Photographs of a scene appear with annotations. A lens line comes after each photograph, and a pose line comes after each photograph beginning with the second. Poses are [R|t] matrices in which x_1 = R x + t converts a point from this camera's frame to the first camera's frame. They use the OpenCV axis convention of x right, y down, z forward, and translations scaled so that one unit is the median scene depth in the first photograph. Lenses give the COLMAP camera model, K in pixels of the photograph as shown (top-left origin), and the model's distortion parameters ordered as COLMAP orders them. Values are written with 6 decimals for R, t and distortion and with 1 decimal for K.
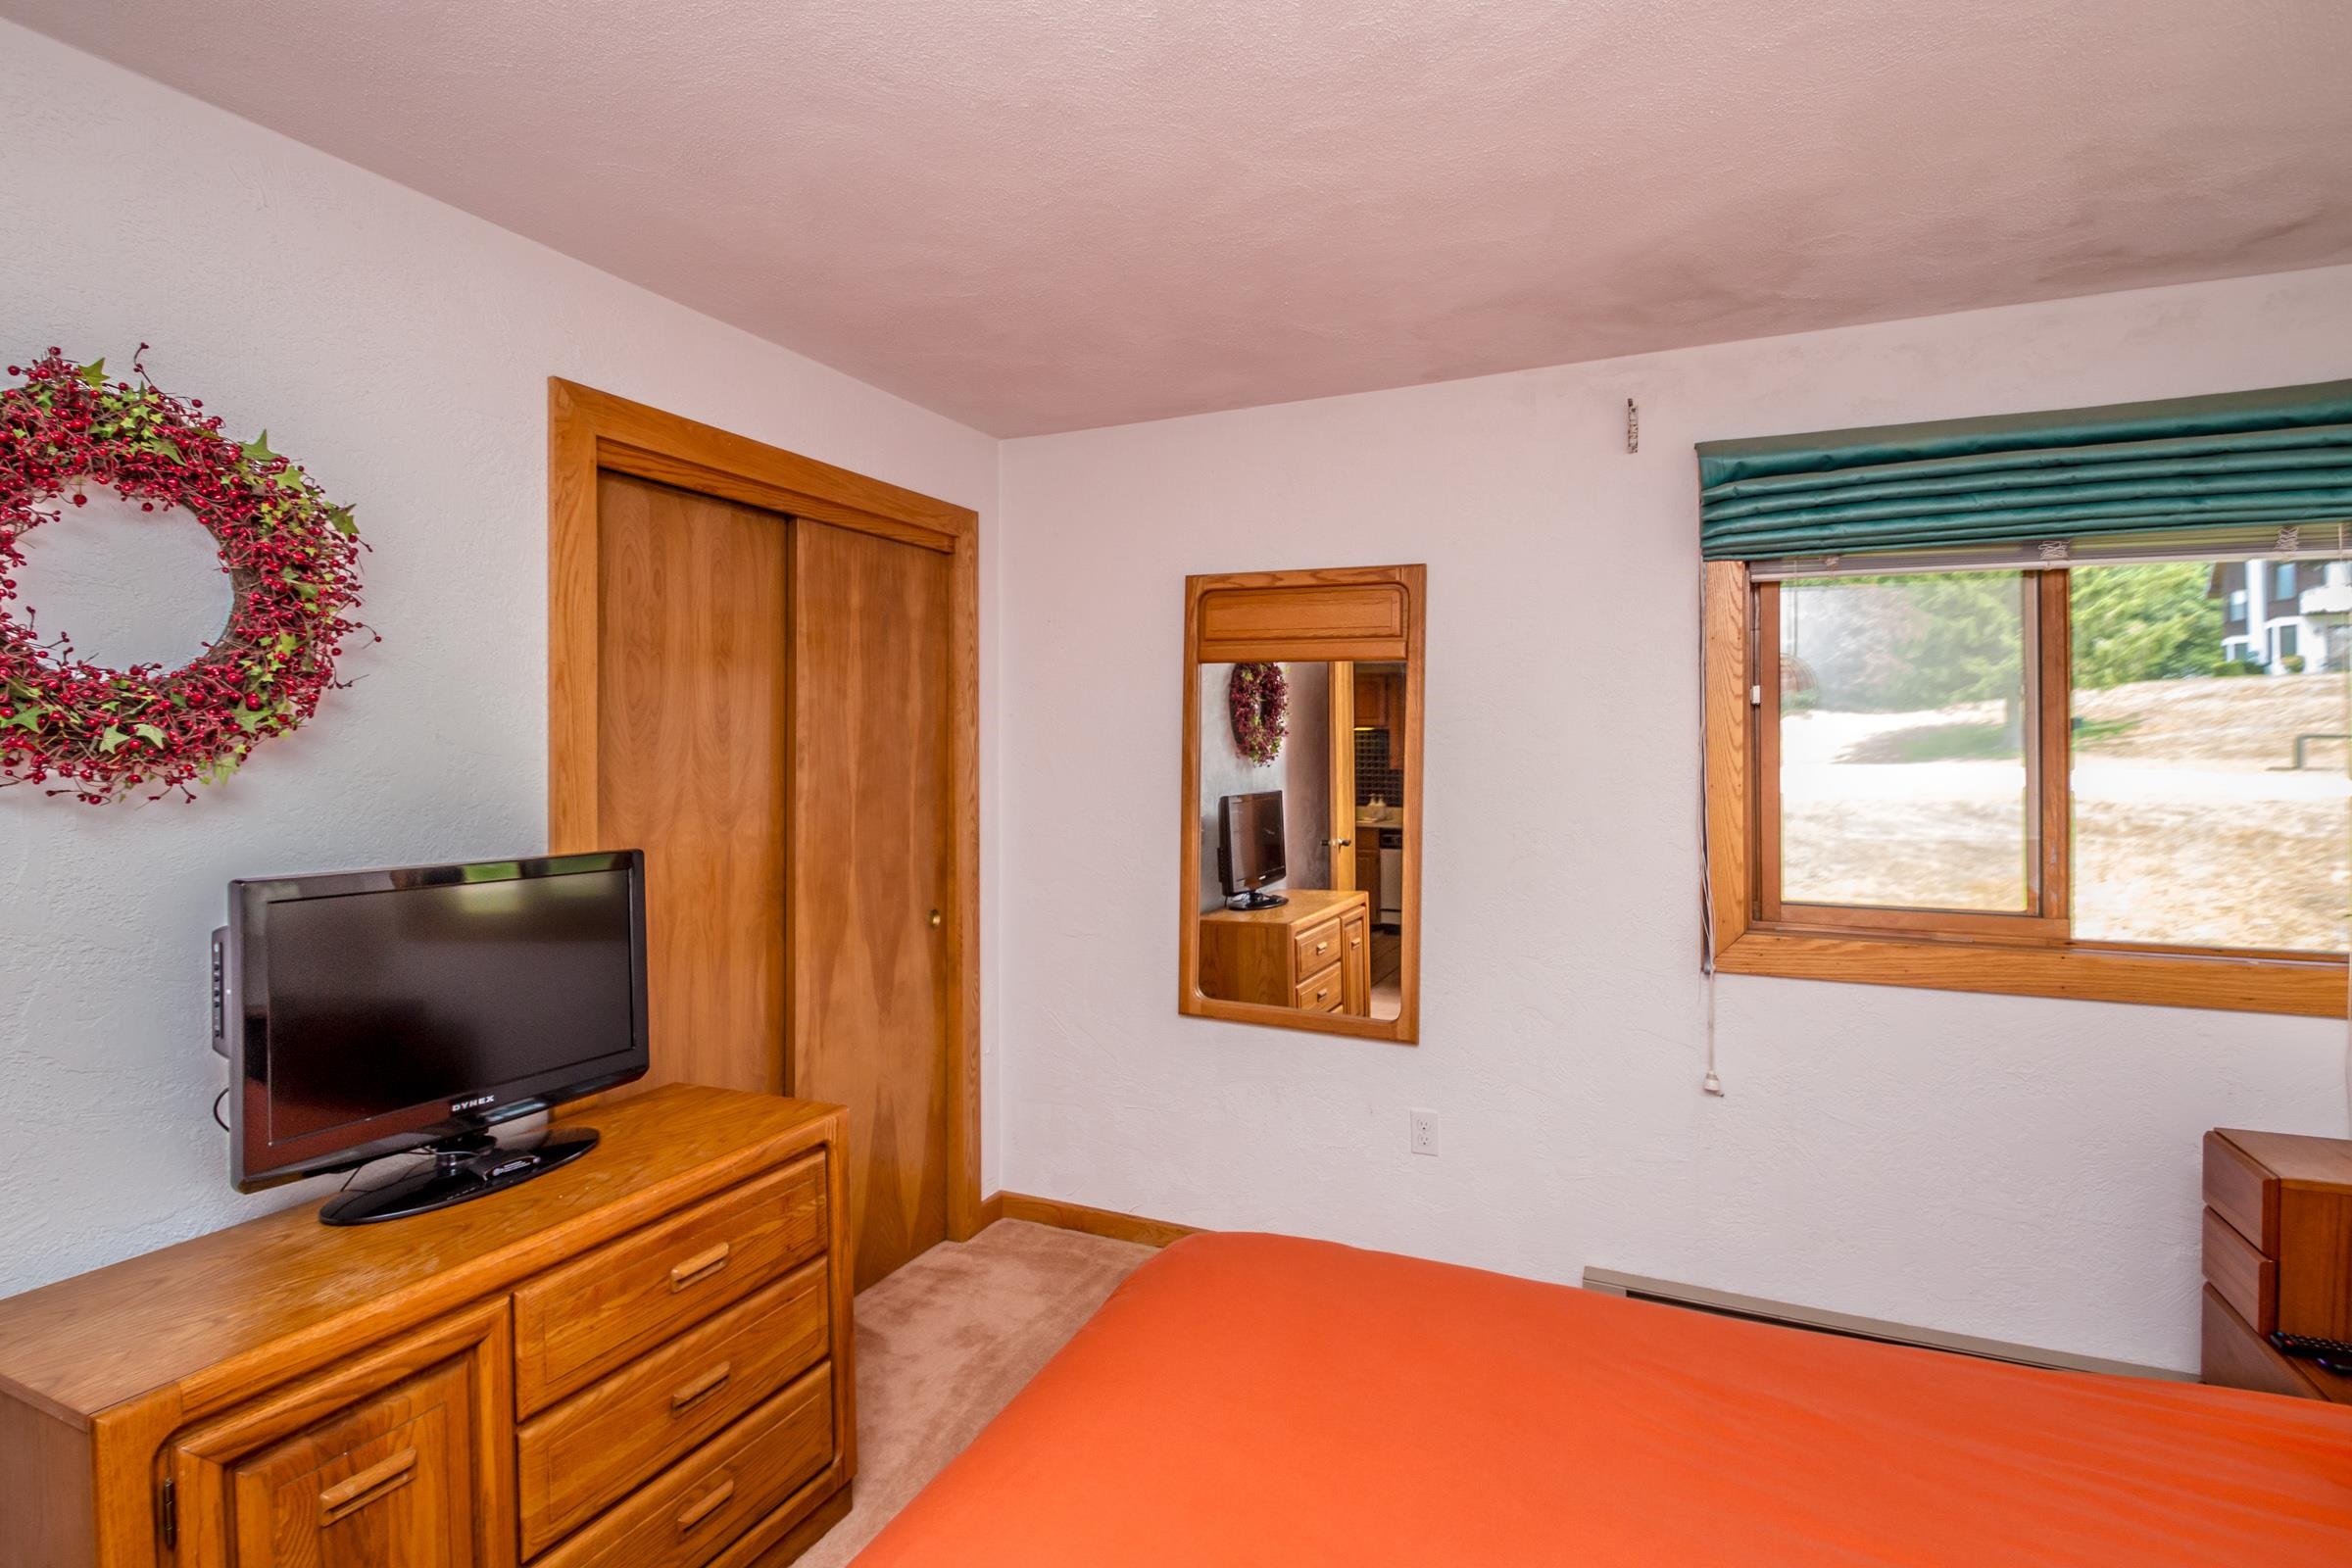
lens RADIAL K [[1138.6, 0, 1161.2], [0, 1138.6, 762.0], [0, 0, 1]] dist [-0.010036, -0.008819]
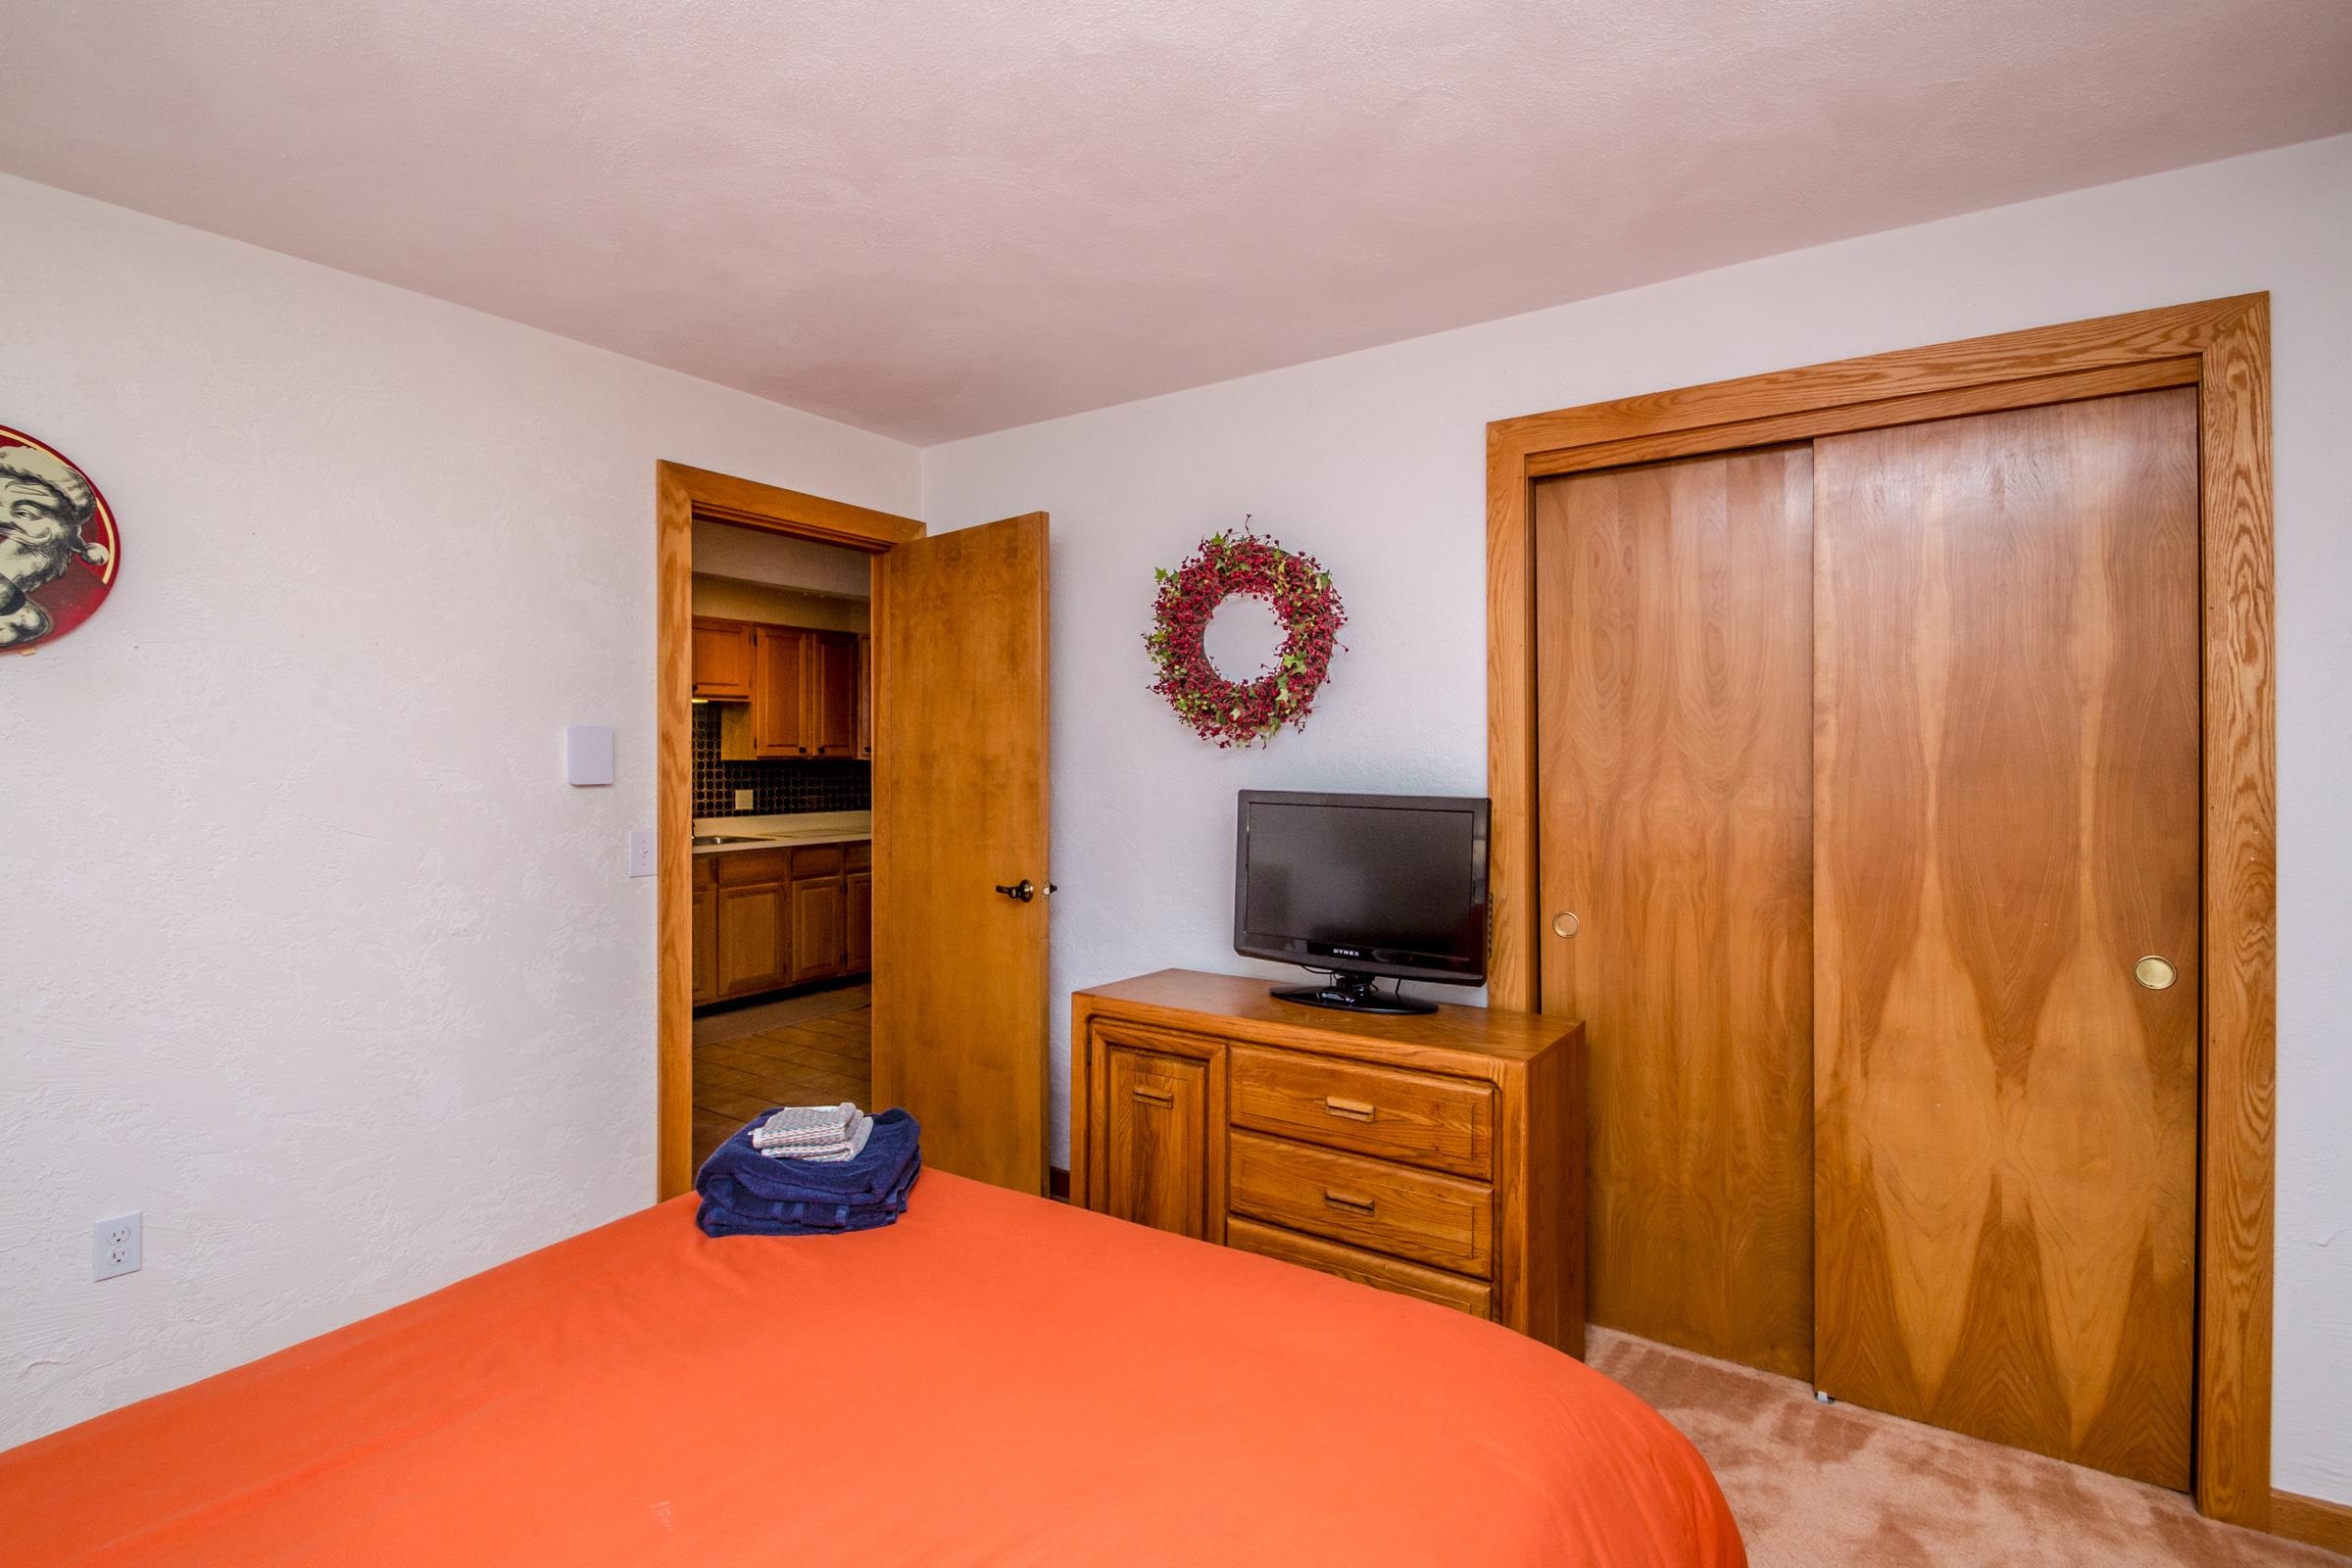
lens RADIAL K [[1138.6, 0, 1129.8], [0, 1138.6, 767.9], [0, 0, 1]] dist [-0.010036, -0.008819]
pose [[-0.185893, 0.018973, -0.982387, 0.678153], [-0.005496, 0.999778, 0.020349, 0.018837], [0.982555, 0.009182, -0.185748, 0.726139]]
